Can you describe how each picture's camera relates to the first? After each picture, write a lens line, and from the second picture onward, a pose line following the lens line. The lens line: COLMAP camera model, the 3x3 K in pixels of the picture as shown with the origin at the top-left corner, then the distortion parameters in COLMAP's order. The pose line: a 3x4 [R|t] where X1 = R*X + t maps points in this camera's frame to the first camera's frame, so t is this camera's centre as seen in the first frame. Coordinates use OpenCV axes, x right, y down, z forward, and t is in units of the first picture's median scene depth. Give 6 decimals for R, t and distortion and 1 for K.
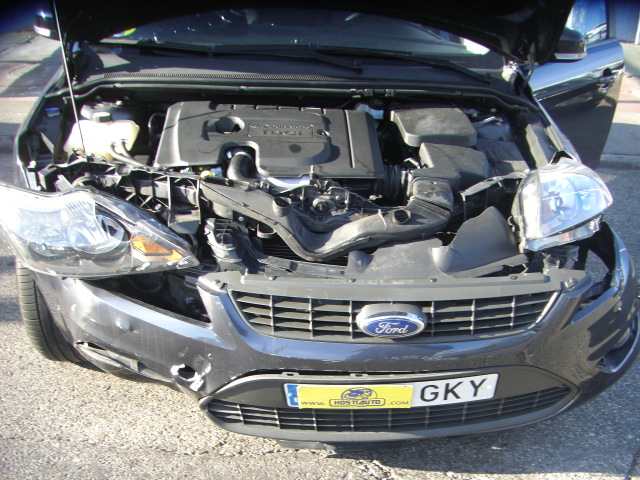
lens RADIAL K [[713.7, 0, 341.8], [0, 713.7, 364.1], [0, 0, 1]] dist [-0.154323, 0.028482]
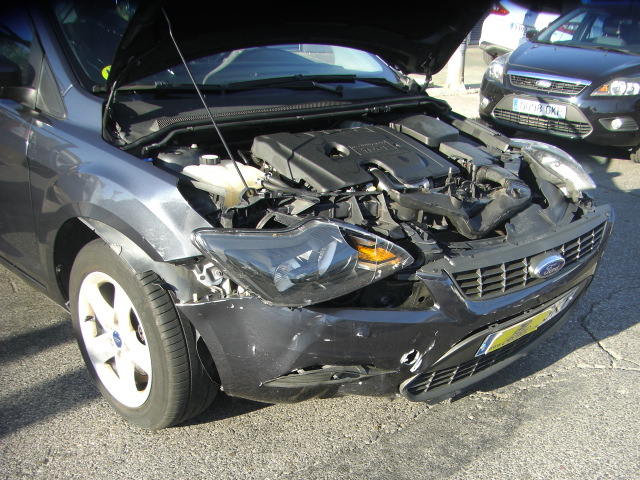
lens RADIAL K [[718.3, 0, 331.5], [0, 718.3, 338.4], [0, 0, 1]] dist [-0.136970, 0.011346]
pose [[0.770072, -0.297575, 0.564303, -0.970632], [0.328932, 0.943109, 0.048457, -0.116301], [-0.546620, 0.148302, 0.824144, 0.098694]]
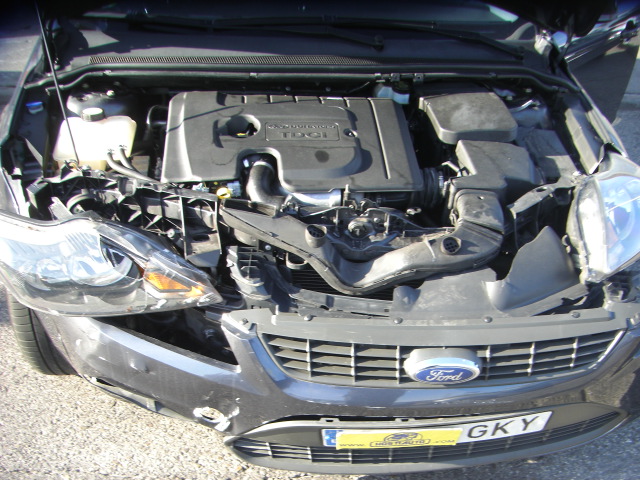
lens RADIAL K [[713.7, 0, 341.8], [0, 713.7, 364.1], [0, 0, 1]] dist [-0.154323, 0.028482]
pose [[0.999029, -0.028217, 0.033829, -0.080351], [0.024002, 0.992591, 0.119113, -0.156239], [-0.036939, -0.118185, 0.992304, 0.097064]]
